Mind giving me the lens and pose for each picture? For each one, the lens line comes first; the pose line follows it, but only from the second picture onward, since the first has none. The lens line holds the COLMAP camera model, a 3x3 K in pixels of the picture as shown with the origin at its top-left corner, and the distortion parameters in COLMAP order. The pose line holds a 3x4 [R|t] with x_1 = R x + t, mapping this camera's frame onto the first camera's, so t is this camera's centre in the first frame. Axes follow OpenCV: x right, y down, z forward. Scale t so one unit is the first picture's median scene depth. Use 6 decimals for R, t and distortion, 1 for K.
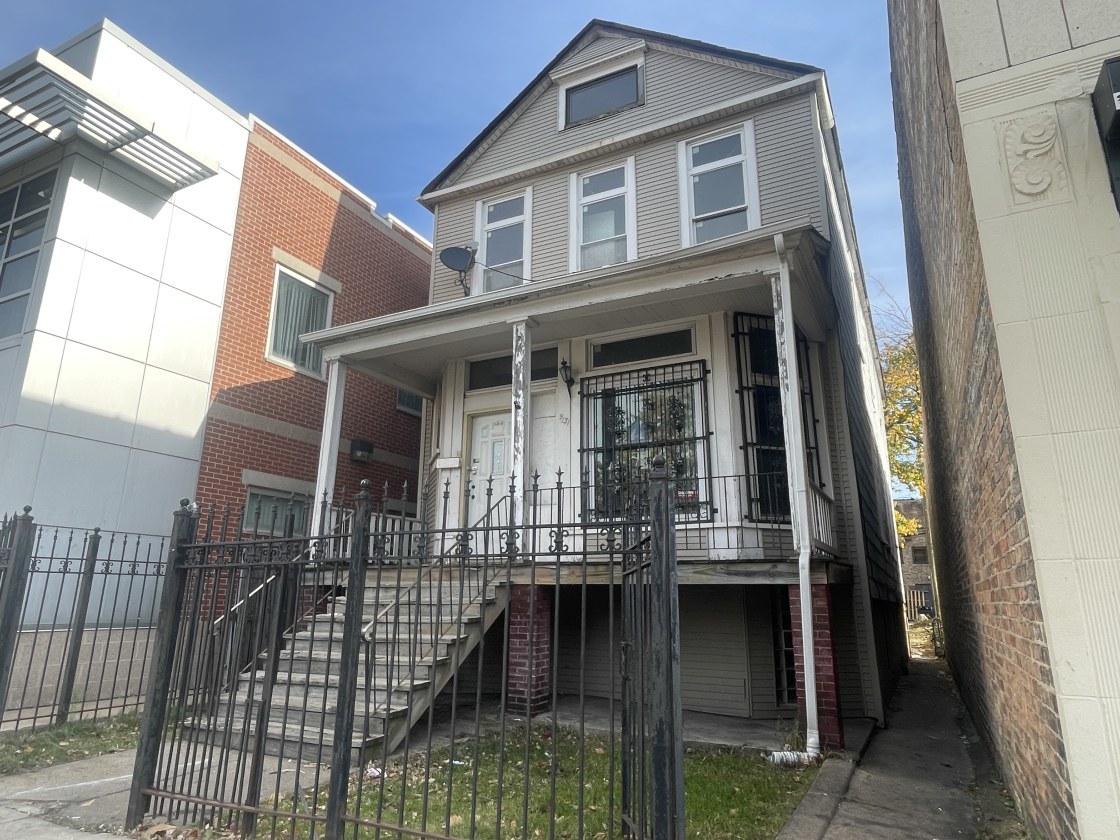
lens RADIAL K [[688.2, 0, 566.6], [0, 688.2, 418.0], [0, 0, 1]] dist [0.001574, 0.002151]
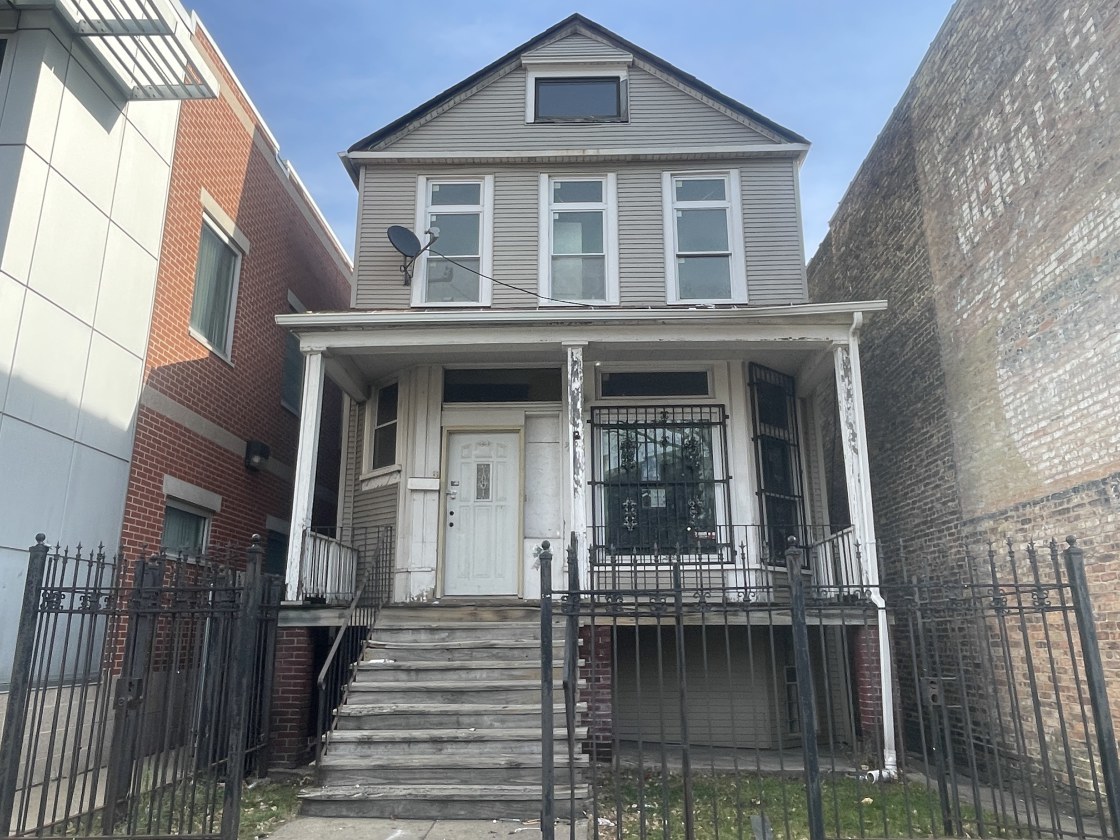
lens RADIAL K [[816.3, 0, 563.3], [0, 816.3, 418.9], [0, 0, 1]] dist [0.005671, -0.004849]
pose [[0.905808, 0.099173, 0.411919, -0.458214], [-0.099714, 0.994810, -0.020240, -0.013247], [-0.411788, -0.022741, 0.910996, -0.011568]]
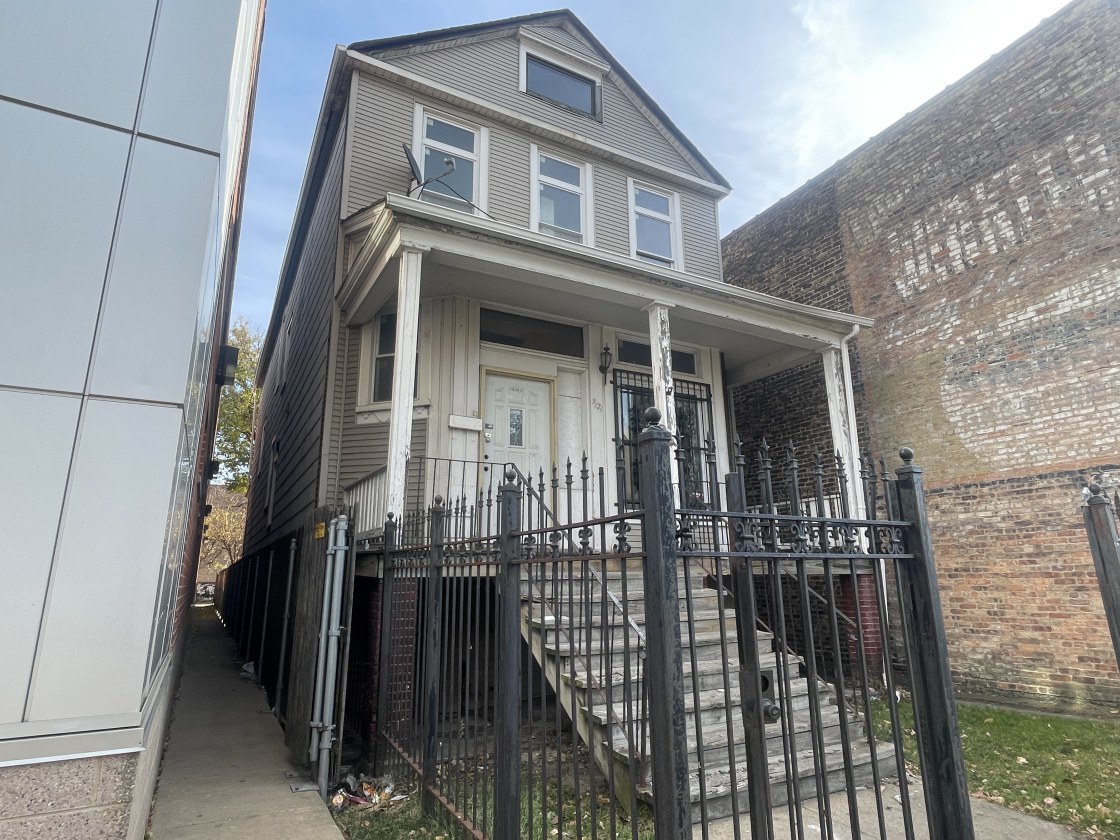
lens RADIAL K [[631.0, 0, 557.6], [0, 631.0, 418.0], [0, 0, 1]] dist [-0.000594, 0.000897]
pose [[0.571571, 0.188484, 0.798611, -0.720927], [-0.196735, 0.976351, -0.089629, 0.107753], [-0.796619, -0.105886, 0.595136, 0.488770]]
